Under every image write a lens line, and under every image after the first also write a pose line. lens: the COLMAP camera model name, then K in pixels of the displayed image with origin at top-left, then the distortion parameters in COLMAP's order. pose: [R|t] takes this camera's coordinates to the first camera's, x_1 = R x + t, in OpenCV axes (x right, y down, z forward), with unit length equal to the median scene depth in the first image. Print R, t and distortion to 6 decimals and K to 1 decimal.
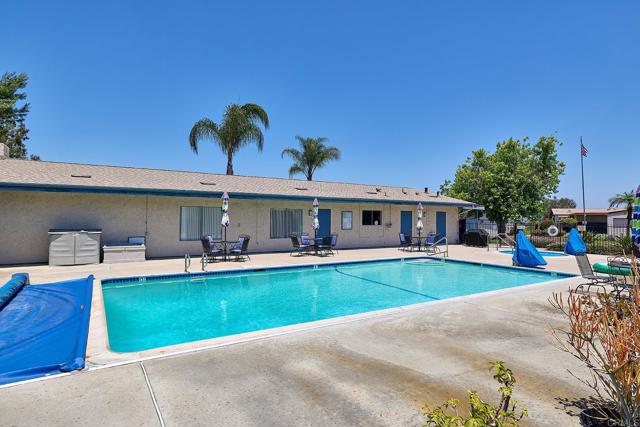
lens RADIAL K [[273.1, 0, 319.9], [0, 273.1, 212.8], [0, 0, 1]] dist [0.000956, 0.000007]
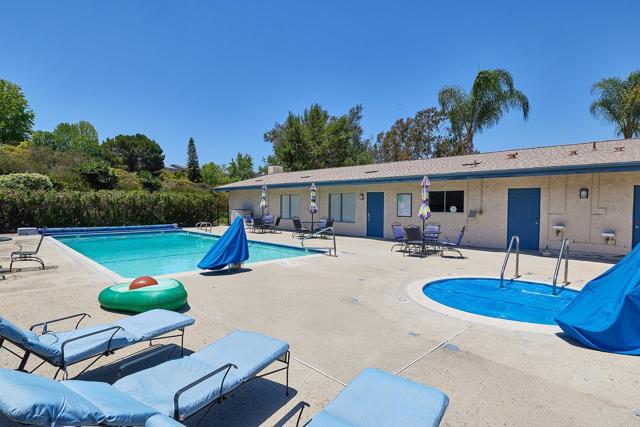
lens RADIAL K [[354.4, 0, 318.5], [0, 354.4, 212.0], [0, 0, 1]] dist [0.007877, 0.002375]
pose [[0.317487, 0.018975, -0.948073, 0.976913], [0.018915, 0.999474, 0.026338, 0.015992], [0.948074, -0.026295, 0.316961, 0.446124]]
